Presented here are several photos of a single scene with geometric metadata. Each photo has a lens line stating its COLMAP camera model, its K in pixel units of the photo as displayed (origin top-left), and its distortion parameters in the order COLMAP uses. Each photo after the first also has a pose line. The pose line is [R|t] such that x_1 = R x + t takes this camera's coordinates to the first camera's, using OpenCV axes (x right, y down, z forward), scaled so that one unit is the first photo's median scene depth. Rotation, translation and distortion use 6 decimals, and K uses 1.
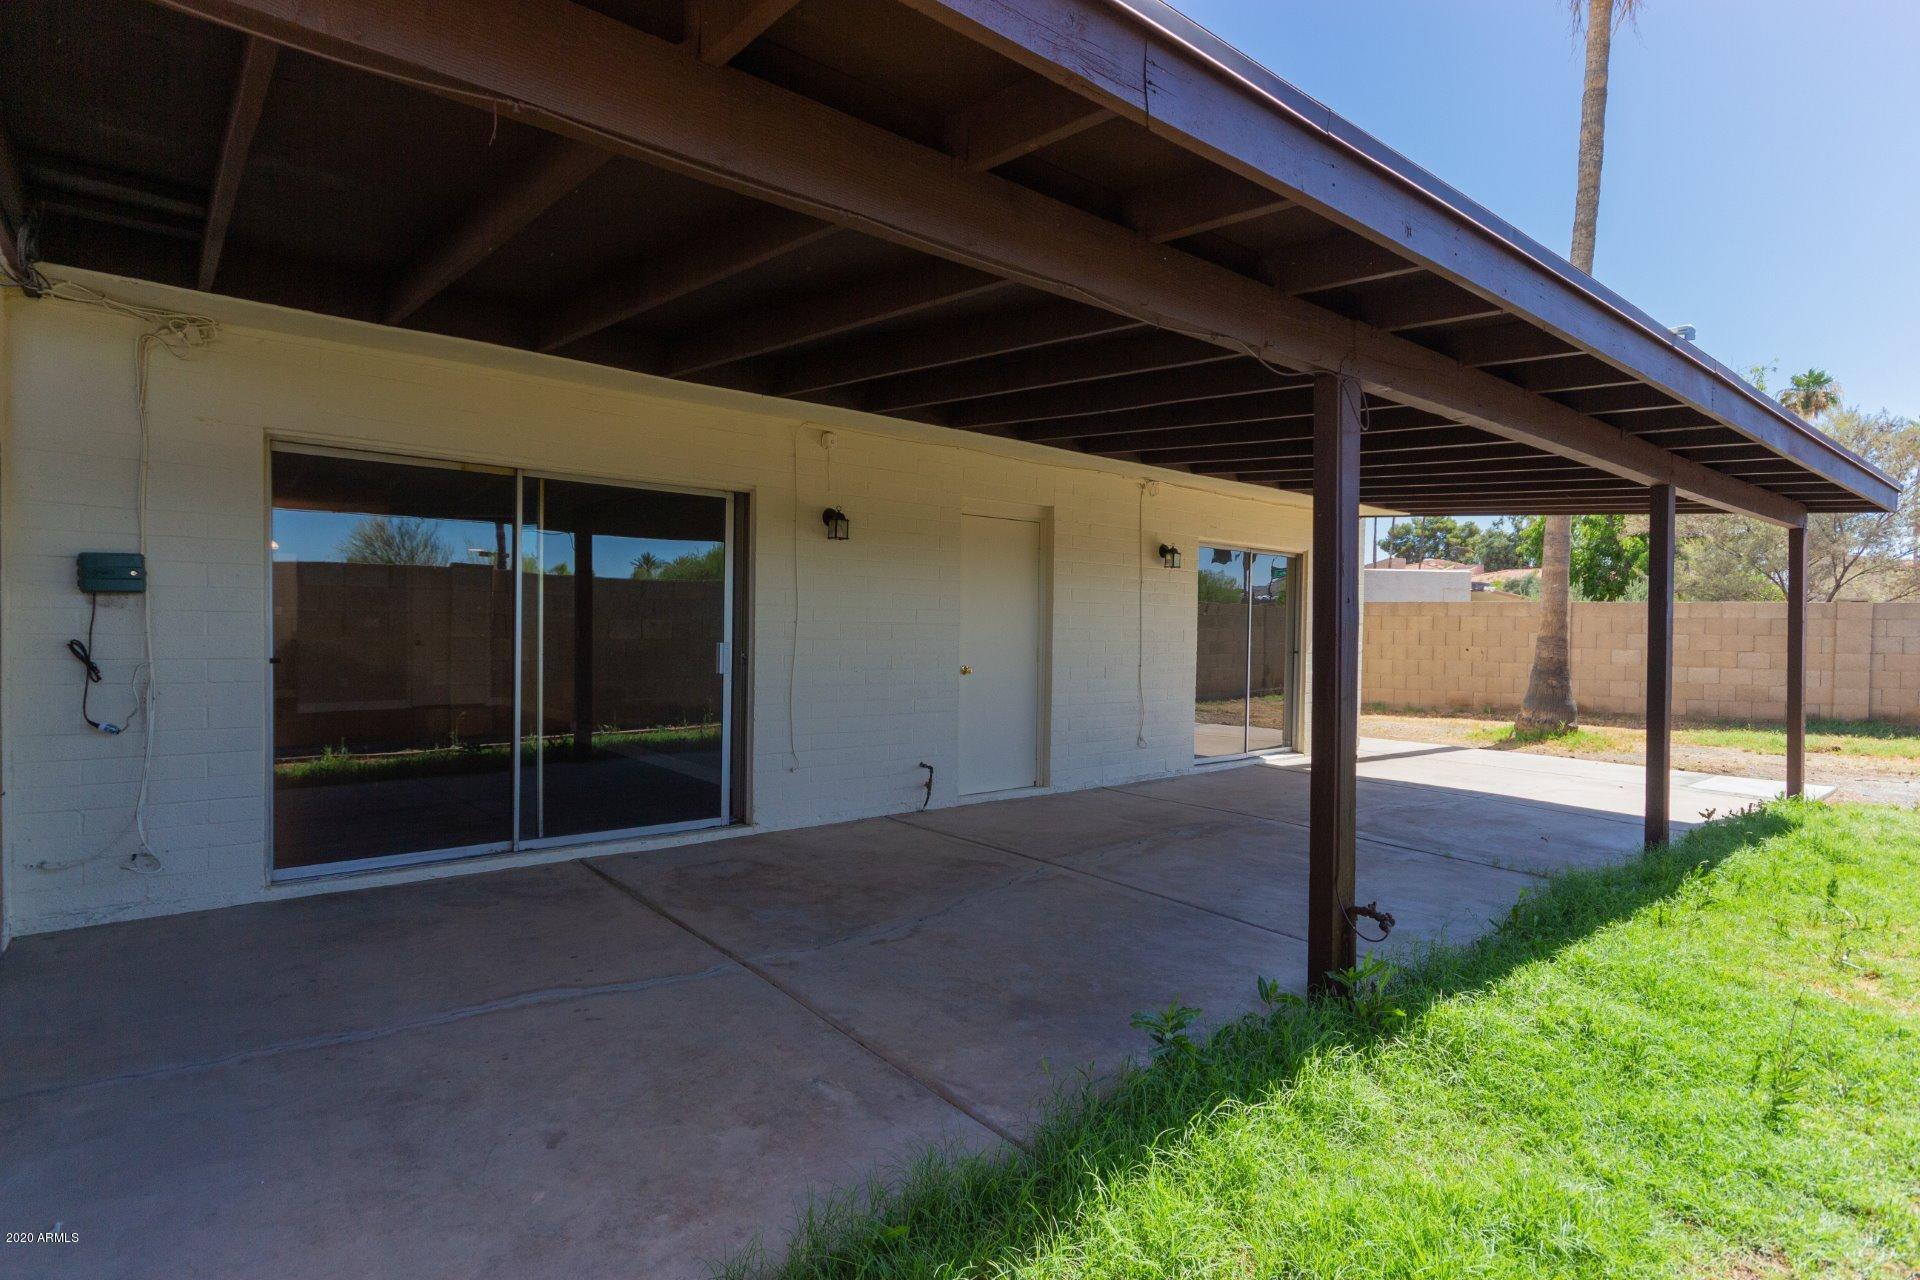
lens RADIAL K [[992.7, 0, 960.0], [0, 992.7, 640.0], [0, 0, 1]] dist [-0.000124, -0.000651]
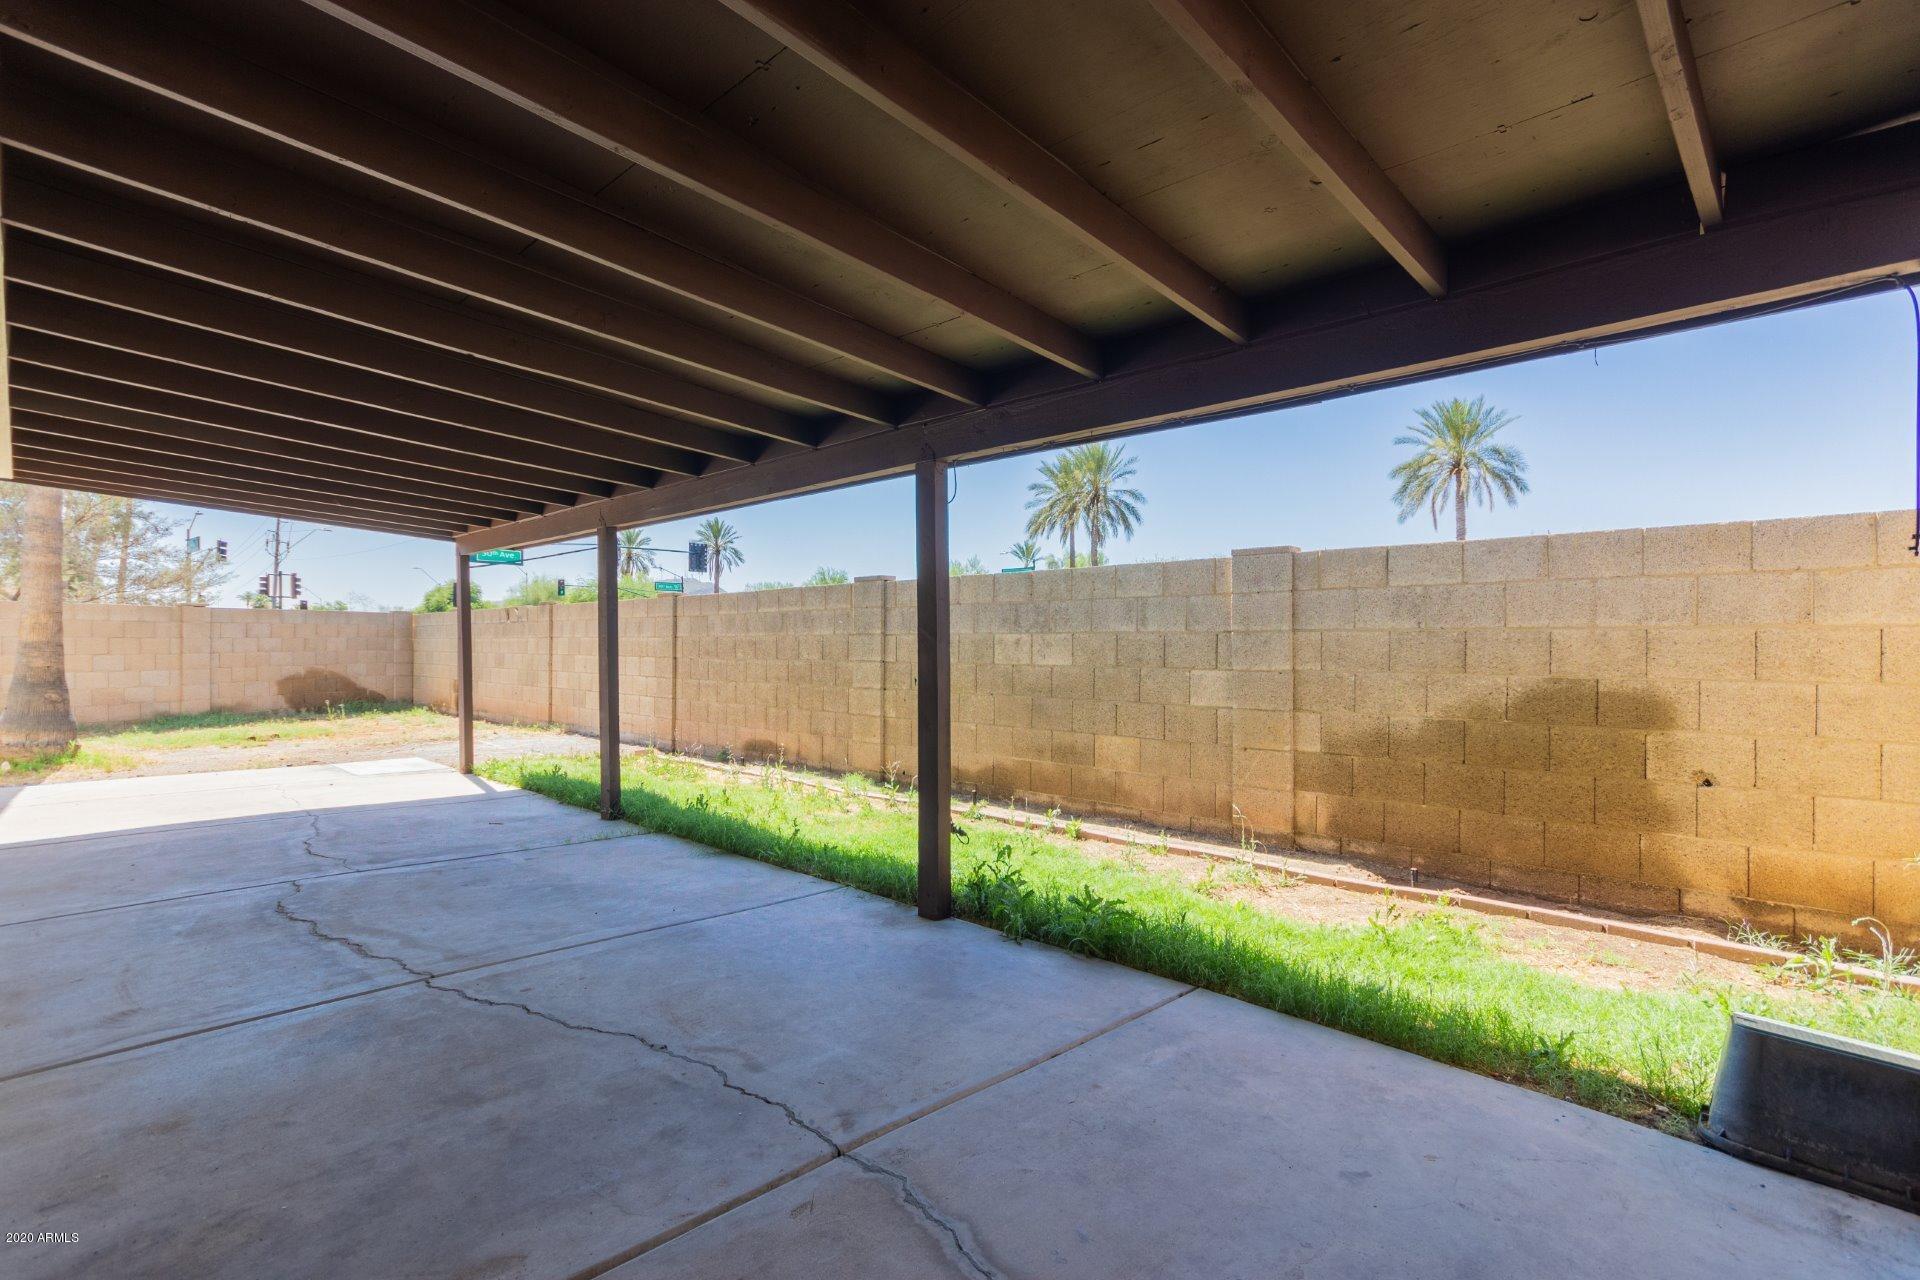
lens RADIAL K [[934.3, 0, 960.0], [0, 934.3, 640.0], [0, 0, 1]] dist [0.003615, 0.000668]
pose [[-0.124799, -0.010157, 0.992130, -0.670300], [0.008677, 0.999898, 0.011328, -0.016739], [-0.992144, 0.010023, -0.124698, 0.793732]]
